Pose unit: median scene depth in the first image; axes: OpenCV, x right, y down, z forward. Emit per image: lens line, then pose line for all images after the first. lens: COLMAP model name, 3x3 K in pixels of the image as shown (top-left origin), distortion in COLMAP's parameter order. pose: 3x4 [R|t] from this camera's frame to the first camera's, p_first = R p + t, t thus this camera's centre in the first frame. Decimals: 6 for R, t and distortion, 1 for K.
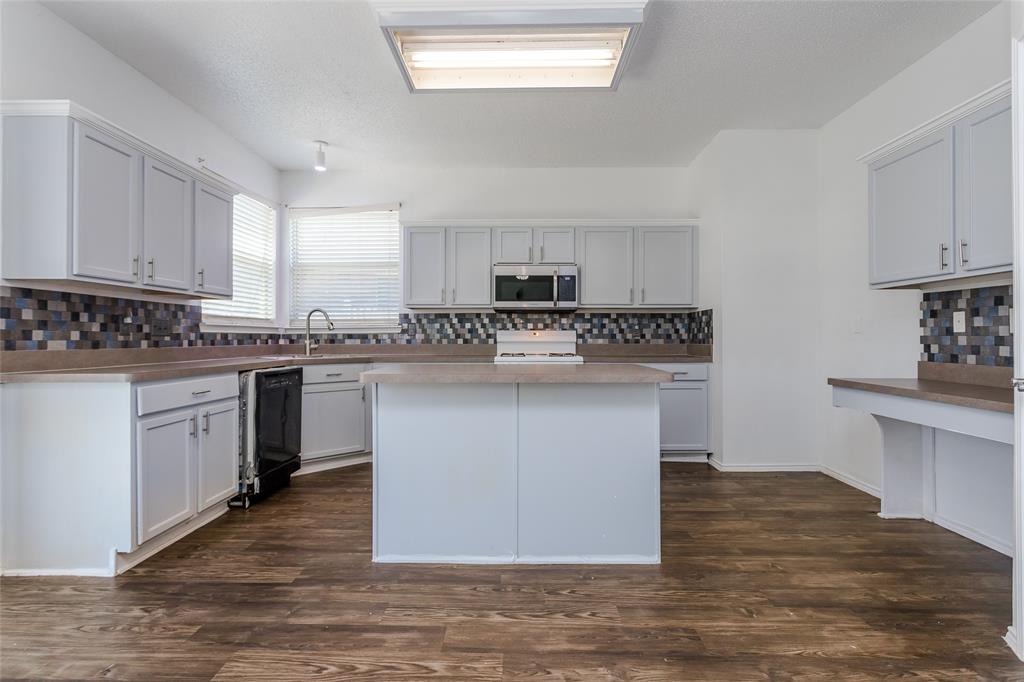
lens RADIAL K [[487.7, 0, 512.2], [0, 487.7, 335.4], [0, 0, 1]] dist [0.000097, 0.001203]
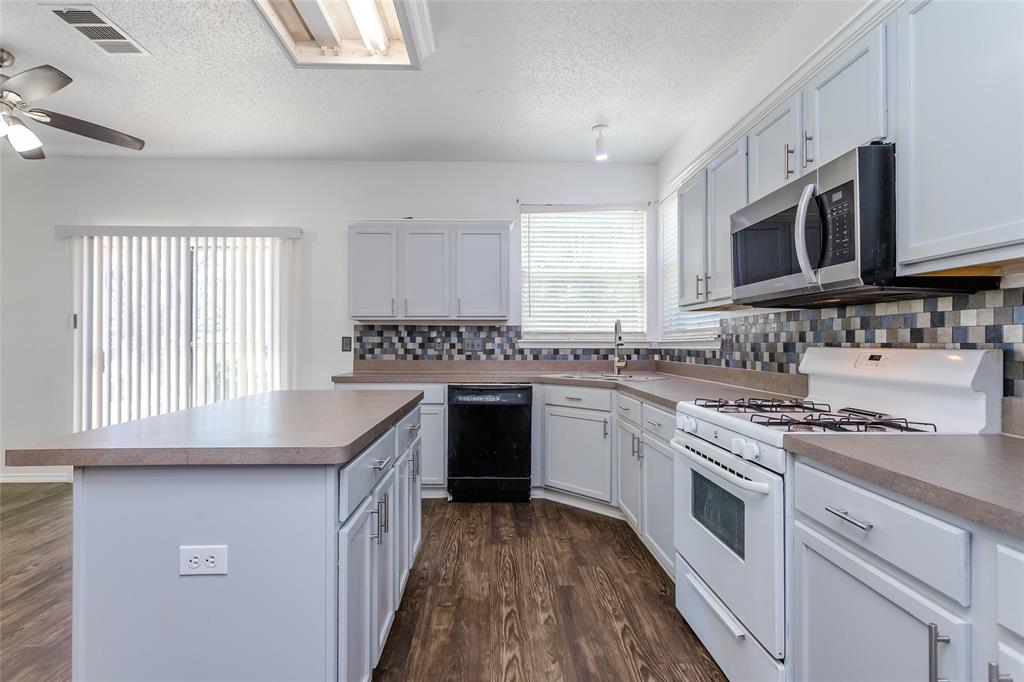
lens RADIAL K [[487.7, 0, 506.0], [0, 487.7, 344.1], [0, 0, 1]] dist [0.000097, 0.001203]
pose [[0.044615, 0.004093, -0.998996, 0.460870], [0.003724, 0.999984, 0.004263, -0.018398], [0.998997, -0.003910, 0.044599, 0.798324]]
